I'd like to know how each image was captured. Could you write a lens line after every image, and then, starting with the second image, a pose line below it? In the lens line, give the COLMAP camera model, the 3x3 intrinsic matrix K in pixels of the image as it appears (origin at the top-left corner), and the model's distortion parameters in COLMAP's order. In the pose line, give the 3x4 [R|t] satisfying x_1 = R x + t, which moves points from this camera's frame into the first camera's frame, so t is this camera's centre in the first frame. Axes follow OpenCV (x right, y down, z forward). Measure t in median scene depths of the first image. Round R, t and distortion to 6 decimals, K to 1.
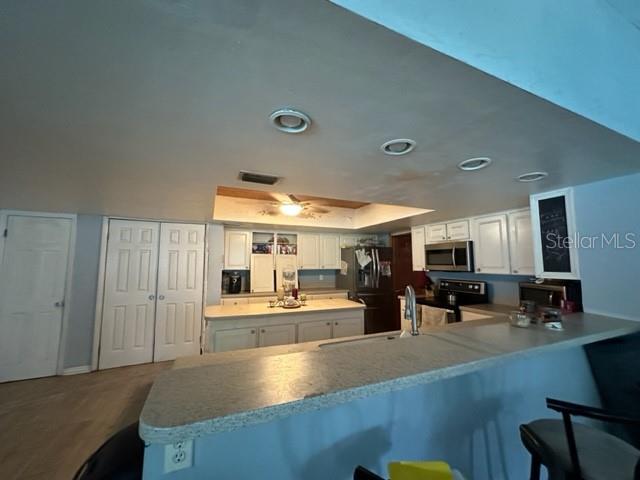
lens RADIAL K [[257.1, 0, 319.3], [0, 257.1, 241.6], [0, 0, 1]] dist [0.000373, 0.000050]
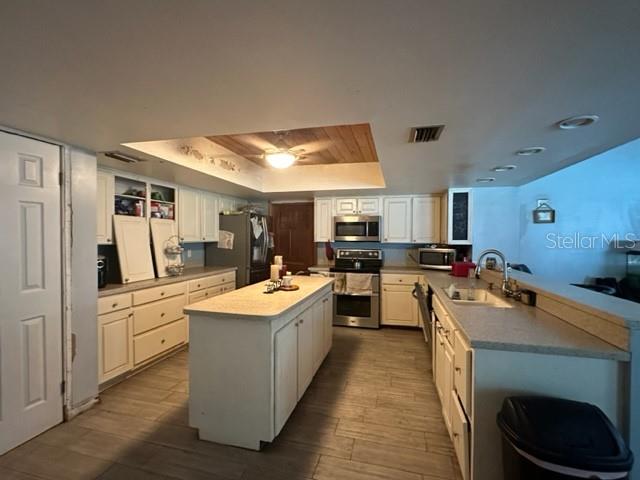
lens RADIAL K [[301.0, 0, 321.0], [0, 301.0, 239.5], [0, 0, 1]] dist [-0.002213, -0.000172]
pose [[0.617416, -0.005498, 0.786617, -0.585807], [-0.070533, 0.995561, 0.062320, 0.032887], [-0.783468, -0.093960, 0.614288, 0.291317]]
